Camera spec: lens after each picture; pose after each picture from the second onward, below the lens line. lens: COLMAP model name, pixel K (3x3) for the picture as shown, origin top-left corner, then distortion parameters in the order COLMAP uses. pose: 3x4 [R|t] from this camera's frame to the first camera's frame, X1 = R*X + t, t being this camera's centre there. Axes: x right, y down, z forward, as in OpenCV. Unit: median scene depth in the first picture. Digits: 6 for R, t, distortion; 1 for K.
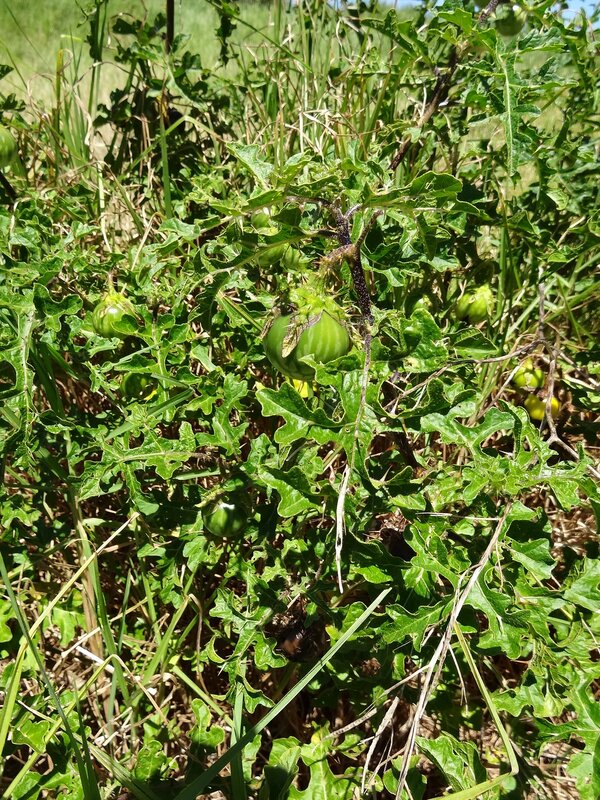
lens RADIAL K [[583.7, 0, 300.0], [0, 583.7, 400.0], [0, 0, 1]] dist [0.008024, 0.000593]
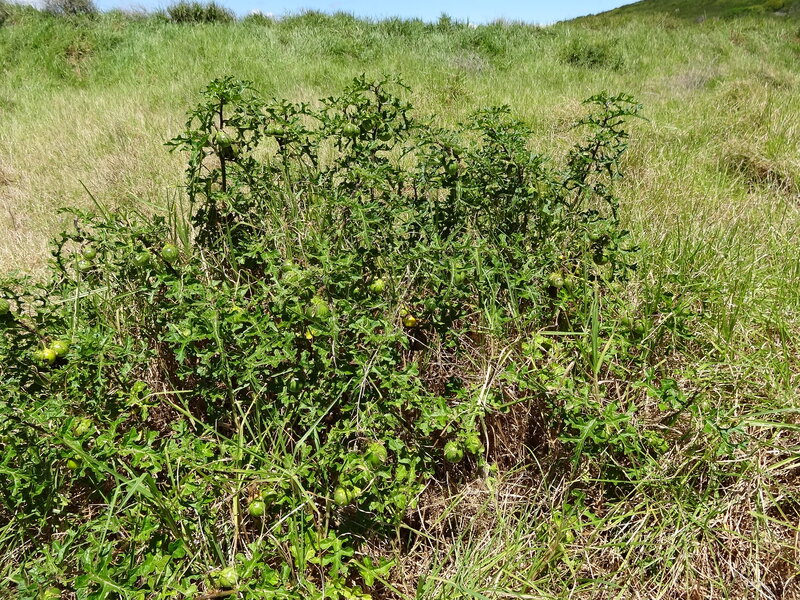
lens RADIAL K [[583.7, 0, 400.0], [0, 583.7, 300.0], [0, 0, 1]] dist [0.008024, 0.000593]
pose [[0.969217, -0.167364, 0.180574, -0.082441], [0.186198, 0.978116, -0.092844, 0.160503], [-0.161084, 0.123609, 0.979169, -1.634515]]
